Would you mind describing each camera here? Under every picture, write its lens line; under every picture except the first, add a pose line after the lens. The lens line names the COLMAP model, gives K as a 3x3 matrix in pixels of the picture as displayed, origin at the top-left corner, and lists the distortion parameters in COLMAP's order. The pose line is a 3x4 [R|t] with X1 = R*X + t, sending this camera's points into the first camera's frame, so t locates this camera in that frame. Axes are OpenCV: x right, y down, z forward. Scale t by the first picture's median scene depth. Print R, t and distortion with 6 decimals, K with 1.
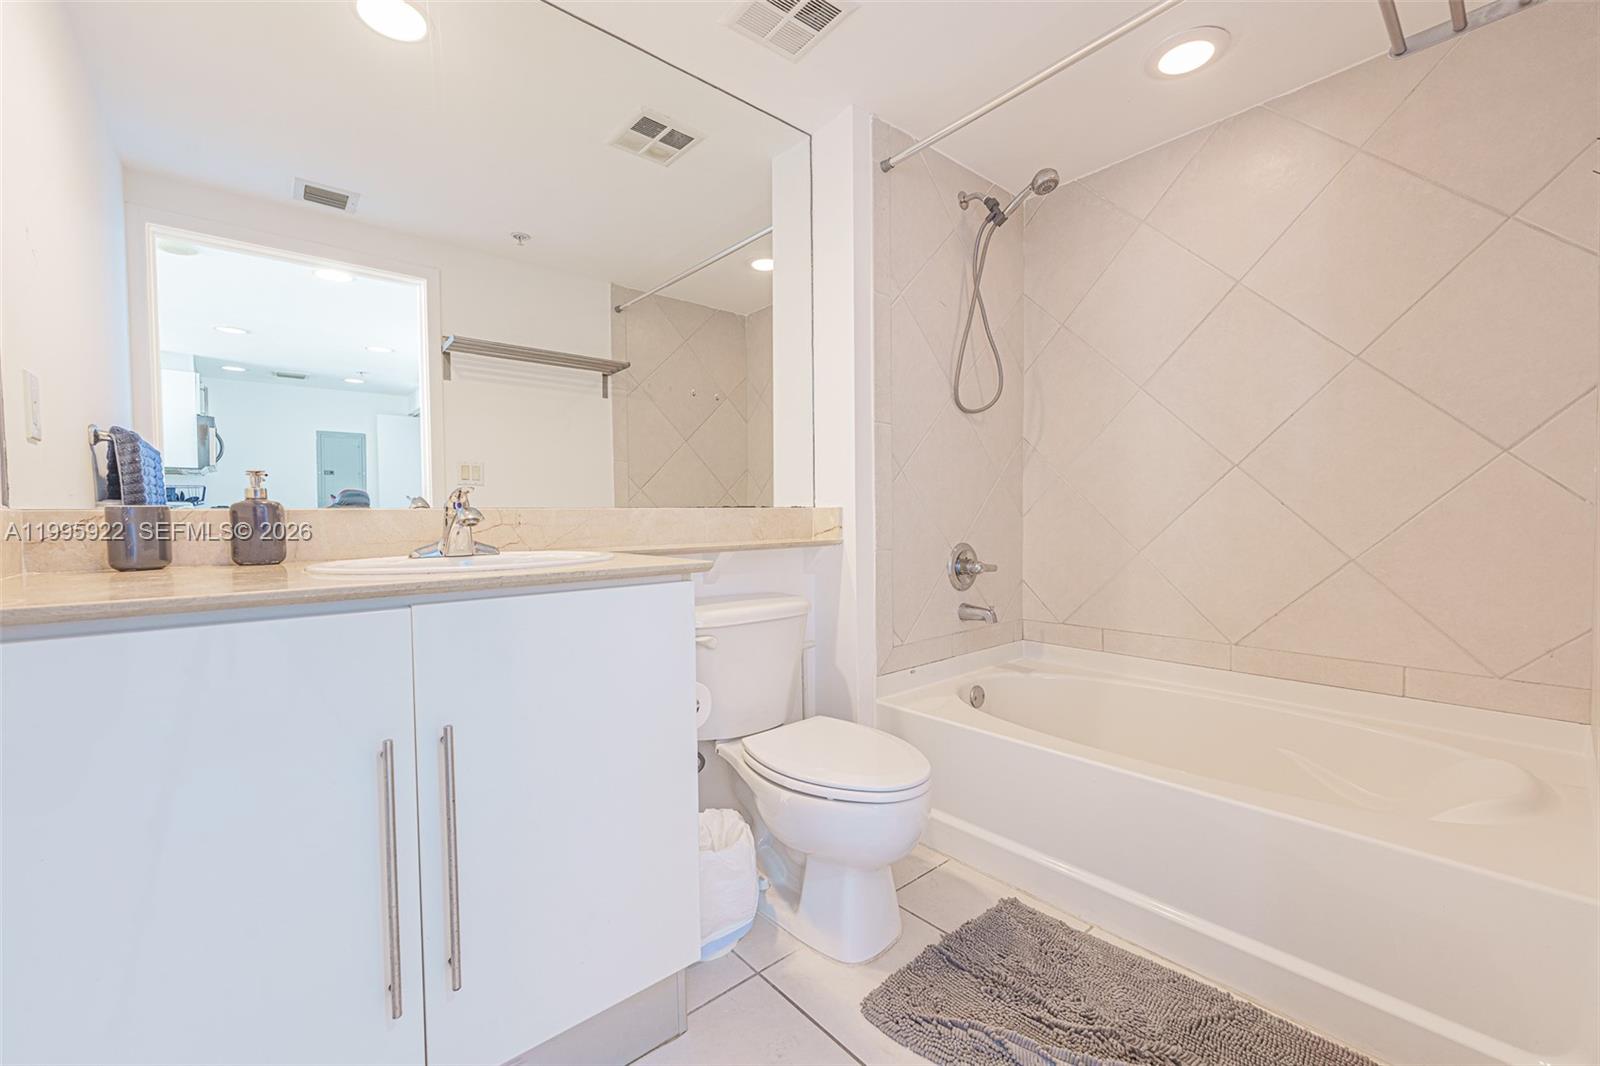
lens RADIAL K [[651.9, 0, 801.1], [0, 651.9, 534.1], [0, 0, 1]] dist [0.000817, 0.000006]
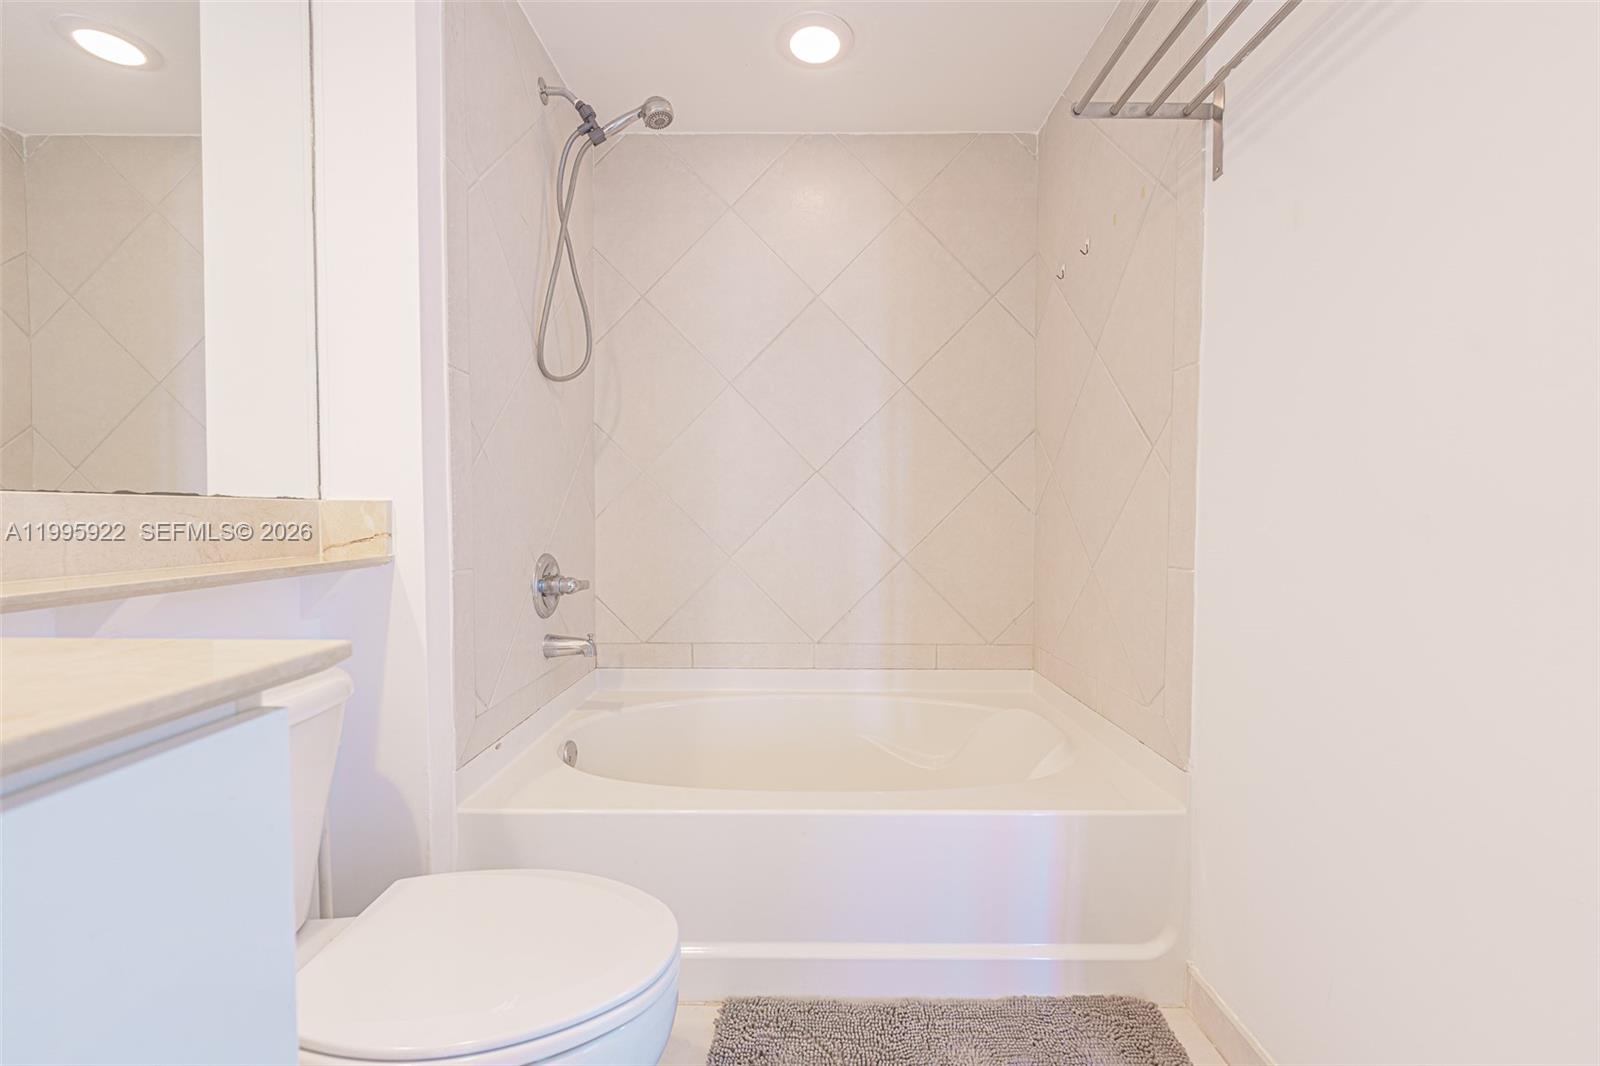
lens RADIAL K [[651.9, 0, 801.1], [0, 651.9, 534.1], [0, 0, 1]] dist [0.000817, 0.000006]
pose [[0.660107, -0.010122, 0.751103, -0.123086], [0.011128, 0.999931, 0.003696, -0.008459], [-0.751089, 0.005919, 0.660174, 0.303658]]
